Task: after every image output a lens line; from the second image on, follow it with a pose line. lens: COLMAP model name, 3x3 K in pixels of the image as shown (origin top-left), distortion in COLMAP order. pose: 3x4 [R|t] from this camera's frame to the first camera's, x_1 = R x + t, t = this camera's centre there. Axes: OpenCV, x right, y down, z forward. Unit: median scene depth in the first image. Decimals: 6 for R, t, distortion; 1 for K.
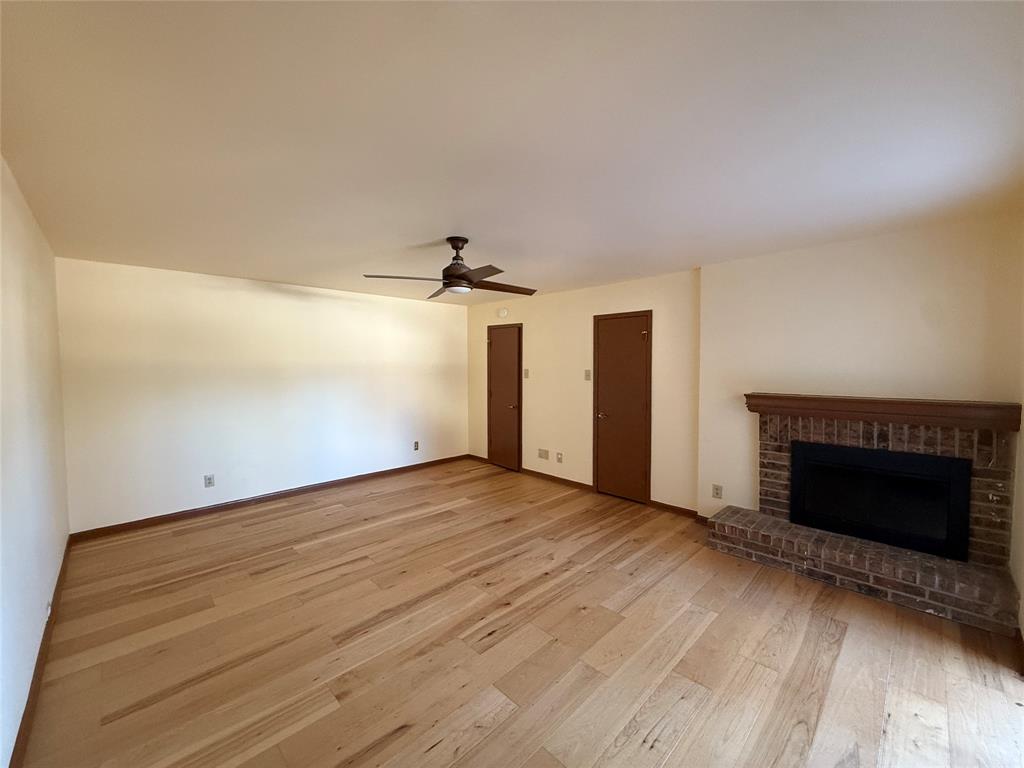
lens RADIAL K [[407.5, 0, 512.0], [0, 407.5, 384.0], [0, 0, 1]] dist [0.000190, -0.000838]
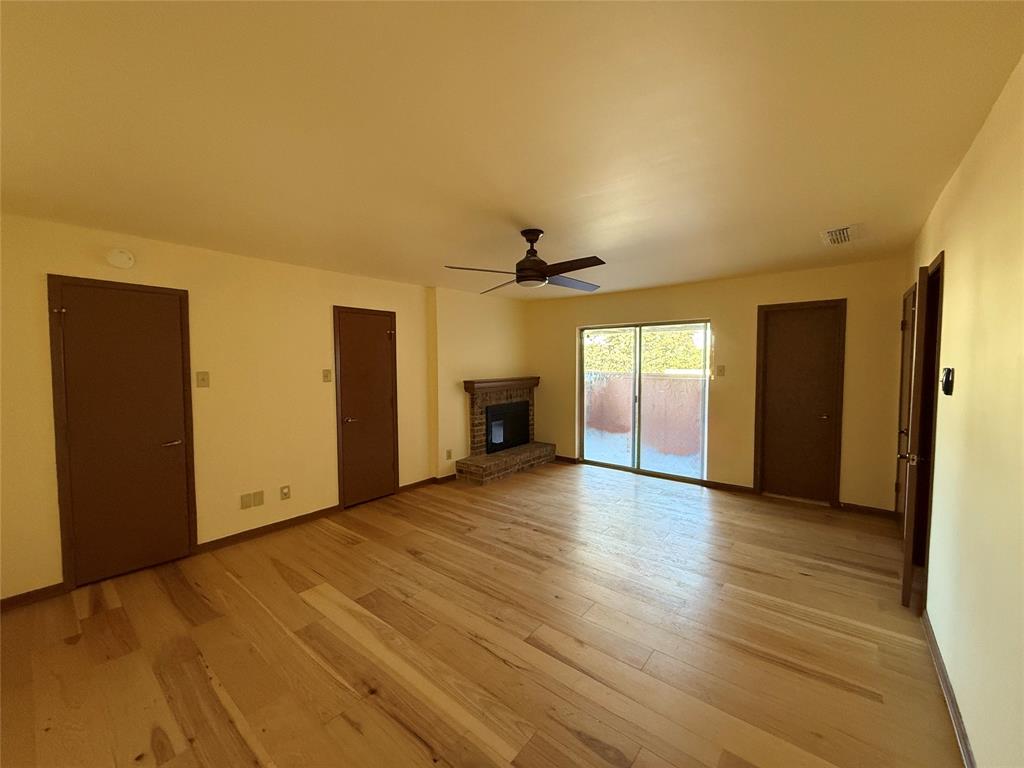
lens RADIAL K [[407.5, 0, 512.0], [0, 407.5, 384.0], [0, 0, 1]] dist [0.000190, -0.000838]
pose [[-0.110167, -0.050670, 0.992621, -0.938082], [0.055725, 0.996814, 0.057068, -0.043133], [-0.992350, 0.061601, -0.106992, 0.989114]]
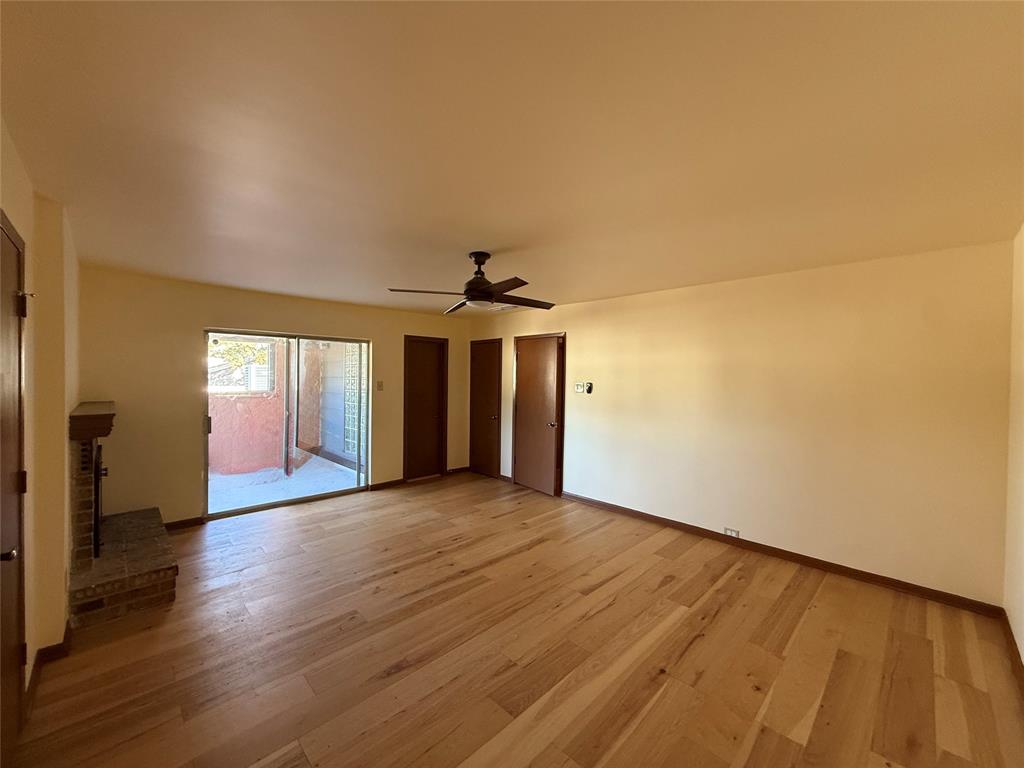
lens RADIAL K [[407.5, 0, 512.0], [0, 407.5, 384.0], [0, 0, 1]] dist [0.000190, -0.000838]
pose [[-0.999981, -0.005774, -0.001956, -0.180728], [-0.005889, 0.997874, 0.064901, -0.083834], [0.001577, 0.064911, -0.997890, 1.713638]]
